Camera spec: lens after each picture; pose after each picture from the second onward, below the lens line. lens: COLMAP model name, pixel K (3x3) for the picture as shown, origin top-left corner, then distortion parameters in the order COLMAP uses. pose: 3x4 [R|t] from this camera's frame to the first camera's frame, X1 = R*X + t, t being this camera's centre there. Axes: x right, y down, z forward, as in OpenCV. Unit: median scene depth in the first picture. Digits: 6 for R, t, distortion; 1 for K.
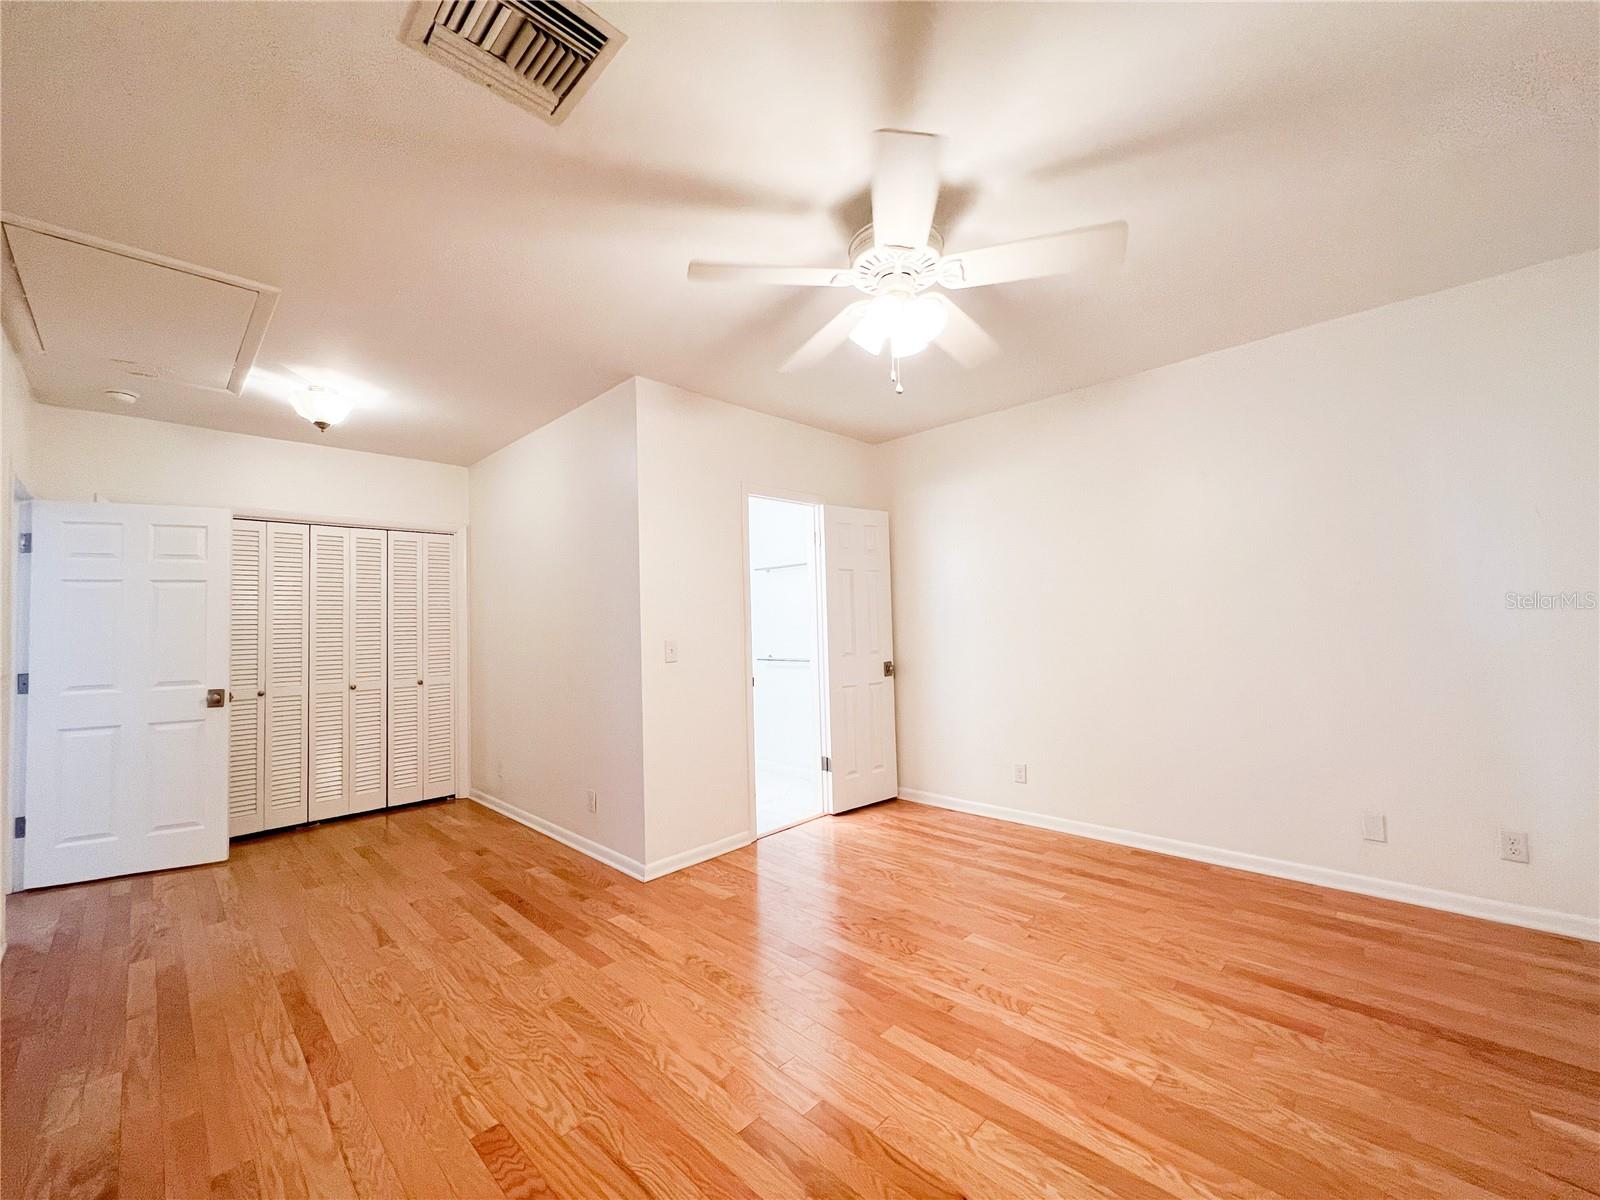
lens RADIAL K [[634.3, 0, 801.1], [0, 634.3, 600.5], [0, 0, 1]] dist [-0.000365, 0.000287]
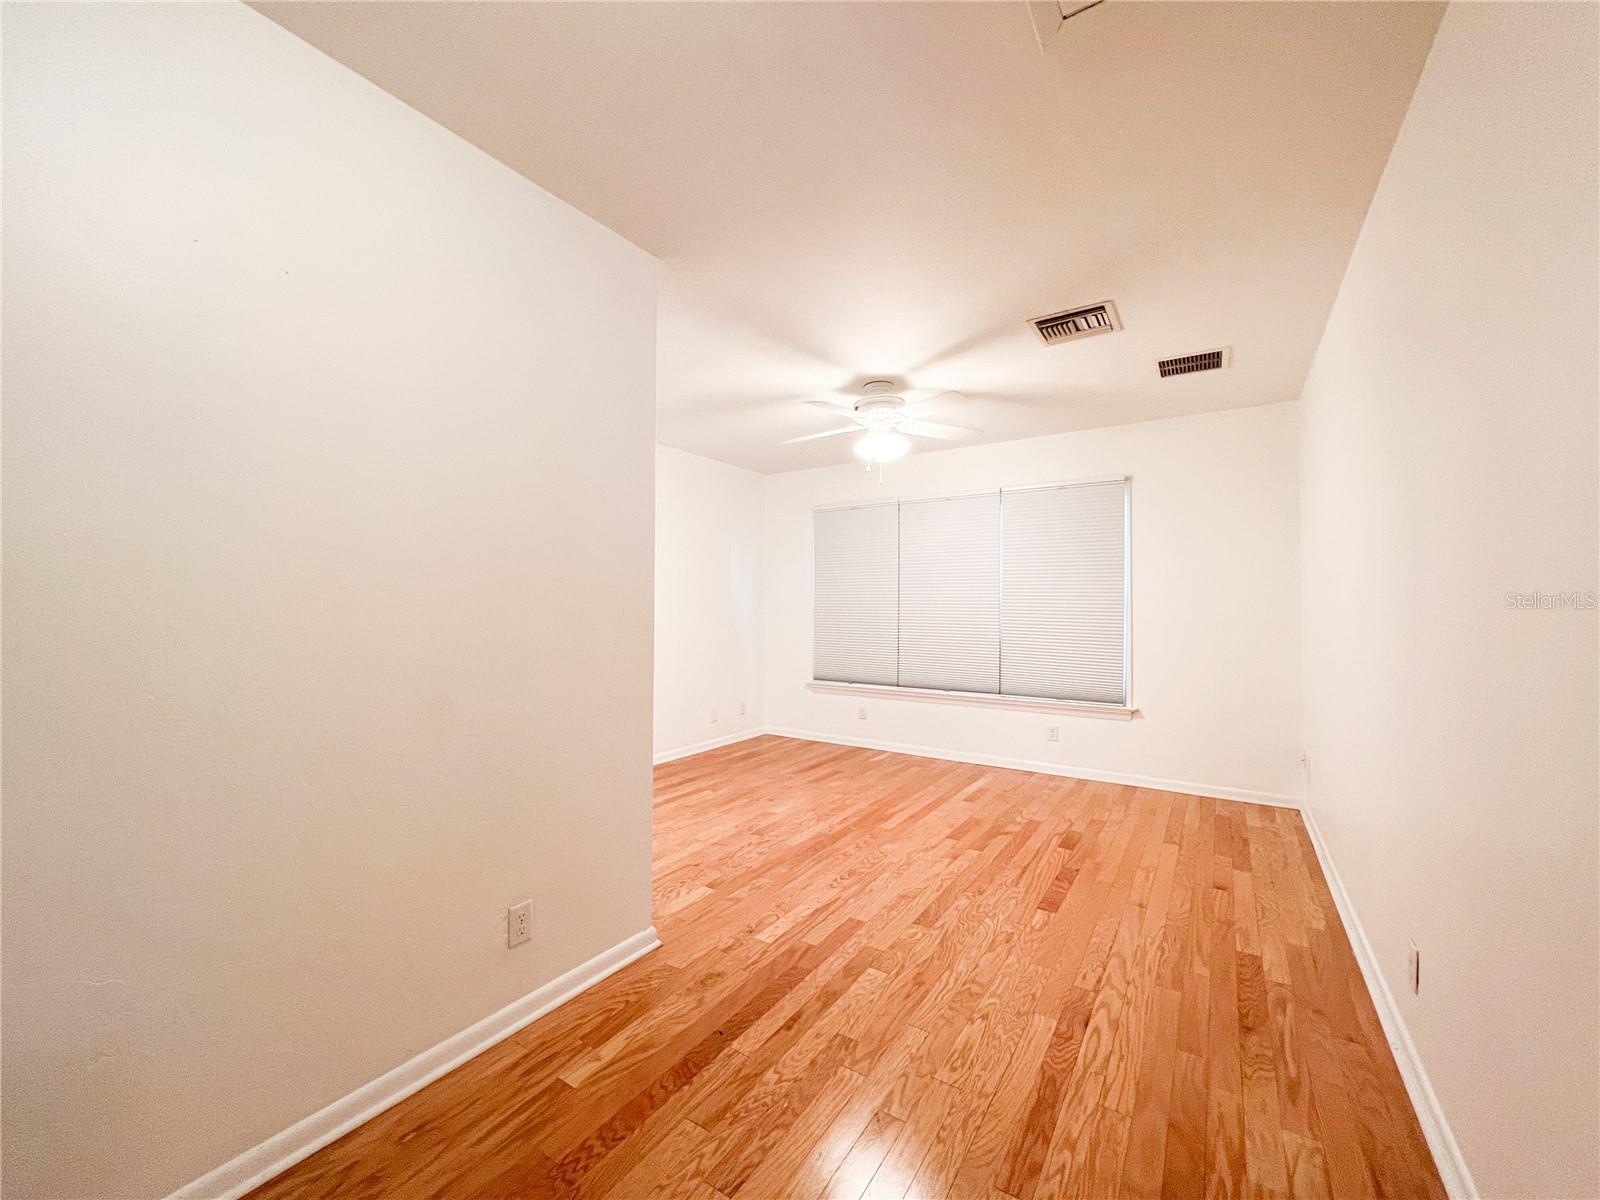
lens RADIAL K [[634.3, 0, 800.7], [0, 634.3, 603.9], [0, 0, 1]] dist [-0.000365, 0.000287]
pose [[-0.184497, 0.034327, 0.982233, -1.464233], [-0.034832, 0.998534, -0.041439, 0.102536], [-0.982216, -0.041858, -0.183031, 1.423354]]
